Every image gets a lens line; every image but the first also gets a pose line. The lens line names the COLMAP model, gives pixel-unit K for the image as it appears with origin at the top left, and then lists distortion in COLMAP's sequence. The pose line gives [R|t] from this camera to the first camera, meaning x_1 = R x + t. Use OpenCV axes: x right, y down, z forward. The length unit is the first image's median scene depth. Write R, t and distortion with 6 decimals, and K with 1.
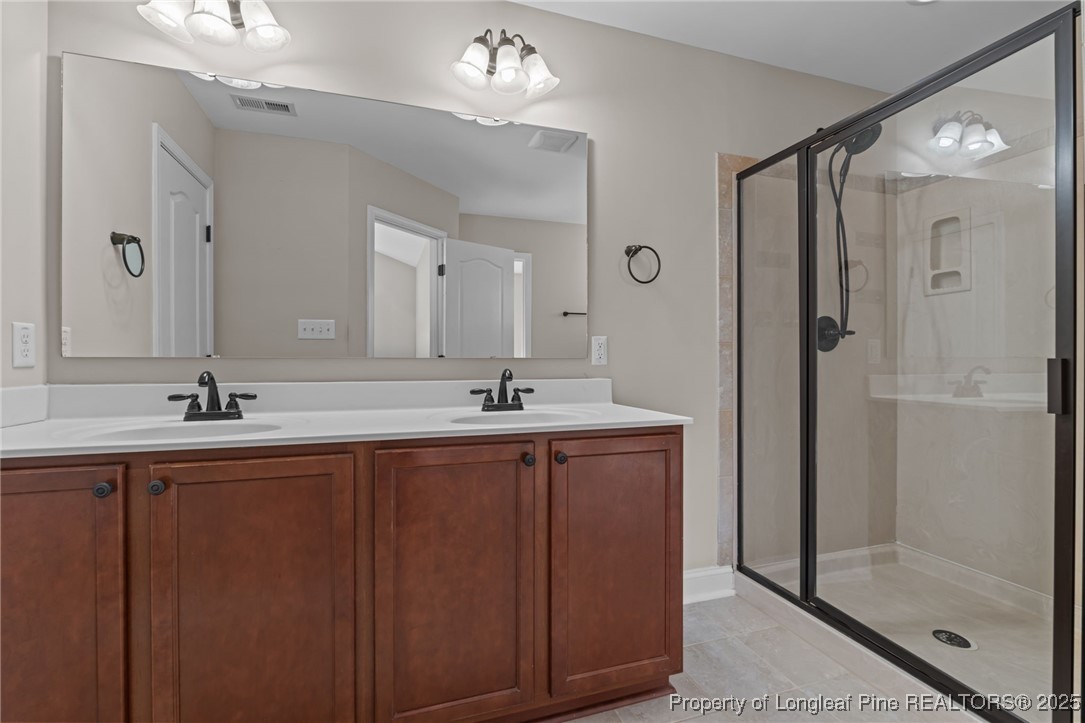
lens RADIAL K [[473.7, 0, 534.0], [0, 473.7, 365.4], [0, 0, 1]] dist [-0.011587, -0.000136]
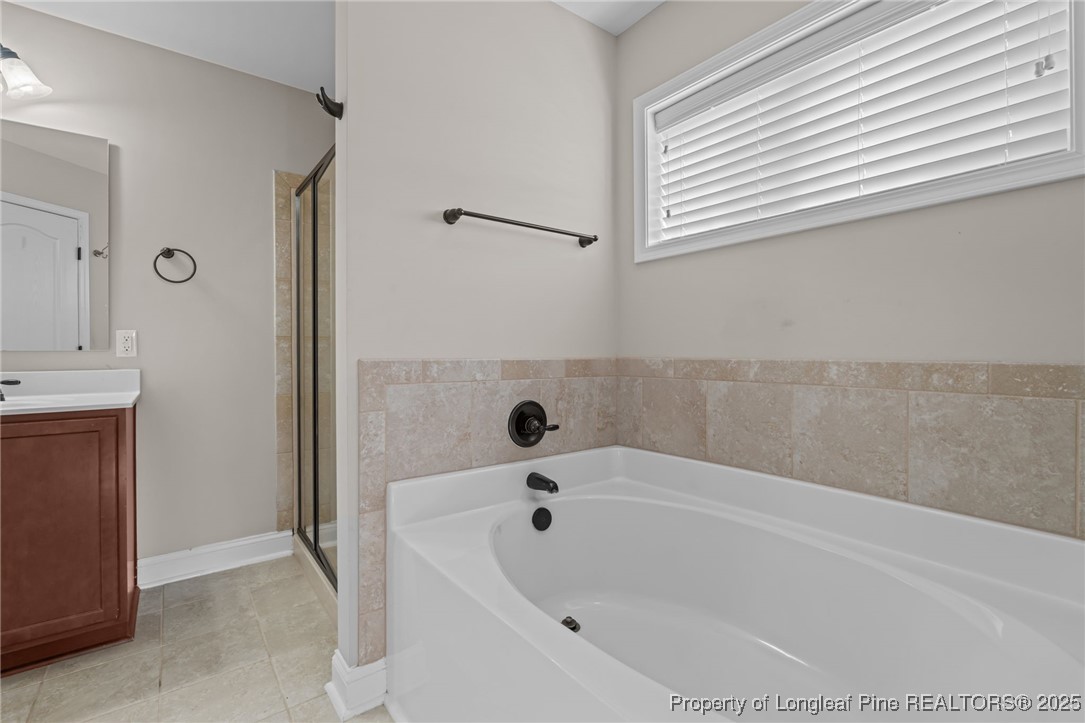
lens RADIAL K [[472.9, 0, 538.2], [0, 472.9, 358.9], [0, 0, 1]] dist [-0.012188, -0.000231]
pose [[0.939836, -0.007497, 0.341544, 0.656153], [0.006110, 0.999968, 0.005136, 0.003838], [-0.341572, -0.002740, 0.939852, -0.317010]]
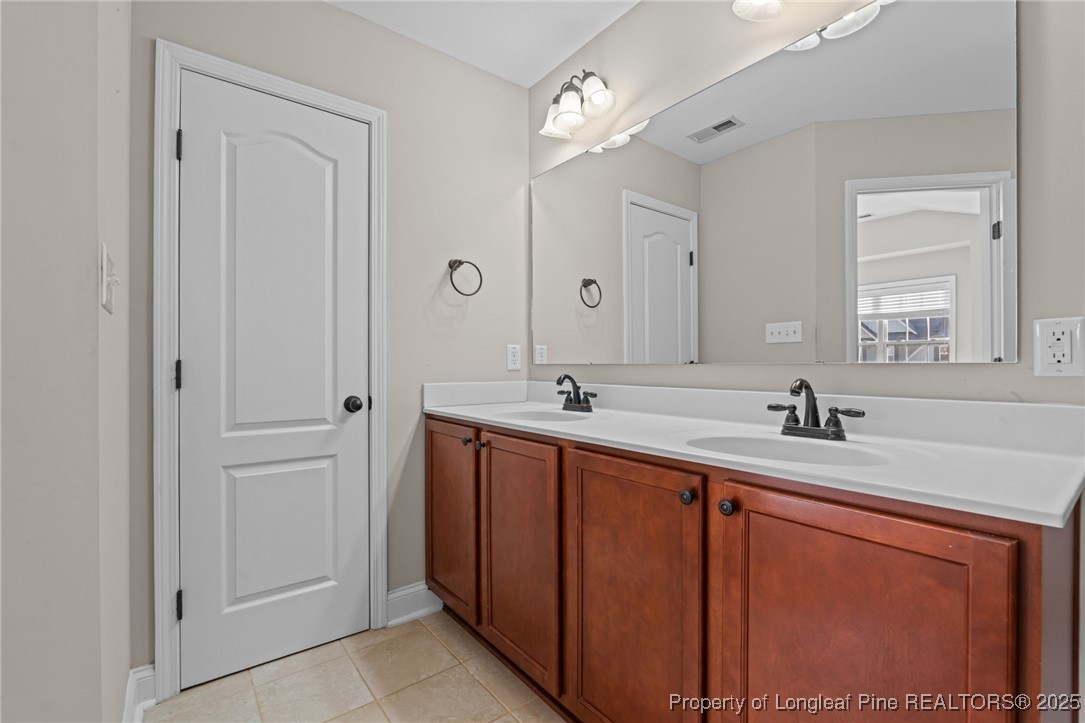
lens RADIAL K [[473.7, 0, 534.0], [0, 473.7, 365.4], [0, 0, 1]] dist [-0.011587, -0.000136]
pose [[0.333899, 0.000488, -0.942609, 0.415277], [-0.008432, 0.999961, -0.002469, -0.006918], [0.942571, 0.008773, 0.333890, 0.329029]]
